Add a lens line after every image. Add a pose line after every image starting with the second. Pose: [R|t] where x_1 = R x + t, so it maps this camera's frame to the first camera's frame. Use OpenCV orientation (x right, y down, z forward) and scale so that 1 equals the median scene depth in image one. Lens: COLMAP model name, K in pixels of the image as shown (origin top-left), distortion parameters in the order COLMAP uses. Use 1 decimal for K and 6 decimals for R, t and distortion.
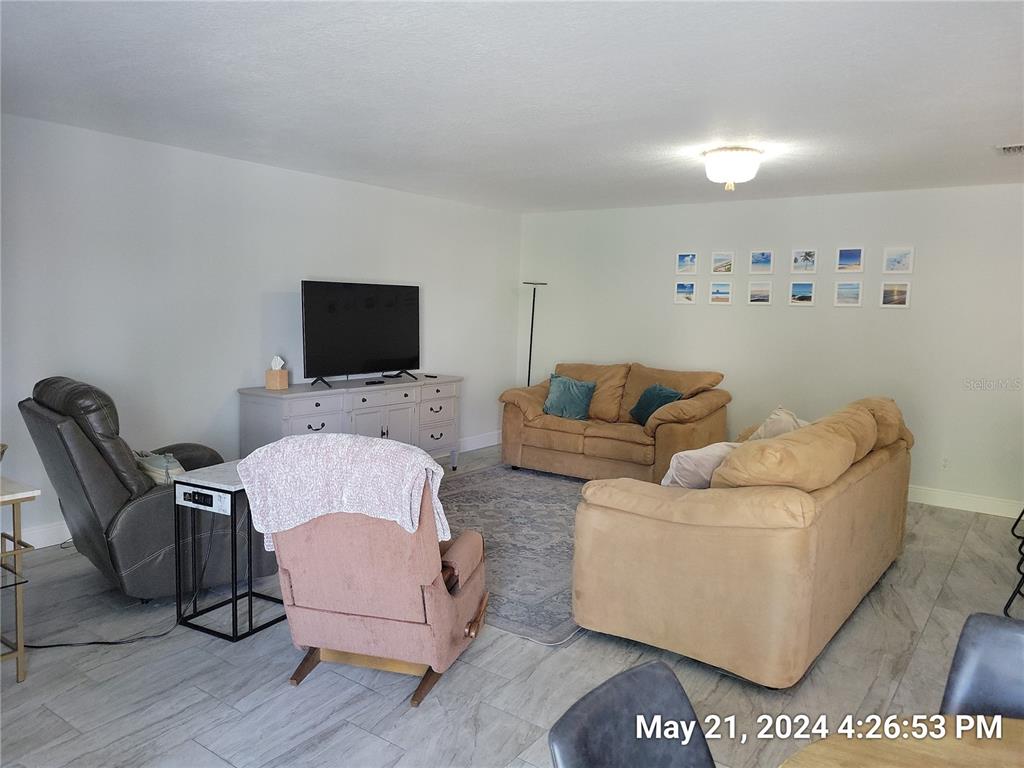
lens RADIAL K [[779.3, 0, 513.3], [0, 779.3, 386.1], [0, 0, 1]] dist [0.014935, 0.005003]
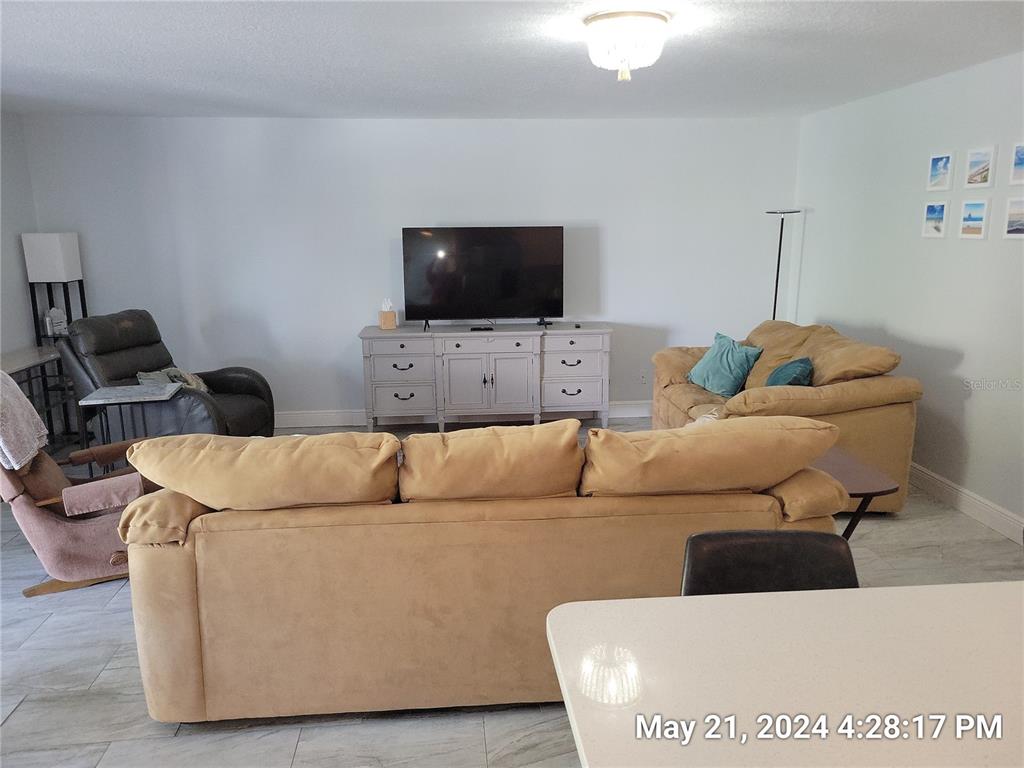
lens RADIAL K [[779.3, 0, 511.6], [0, 779.3, 381.8], [0, 0, 1]] dist [0.014935, 0.005003]
pose [[0.638514, 0.123803, -0.759587, 0.513178], [-0.051433, 0.991634, 0.118389, -0.048312], [0.767890, -0.036525, 0.639540, 0.335930]]
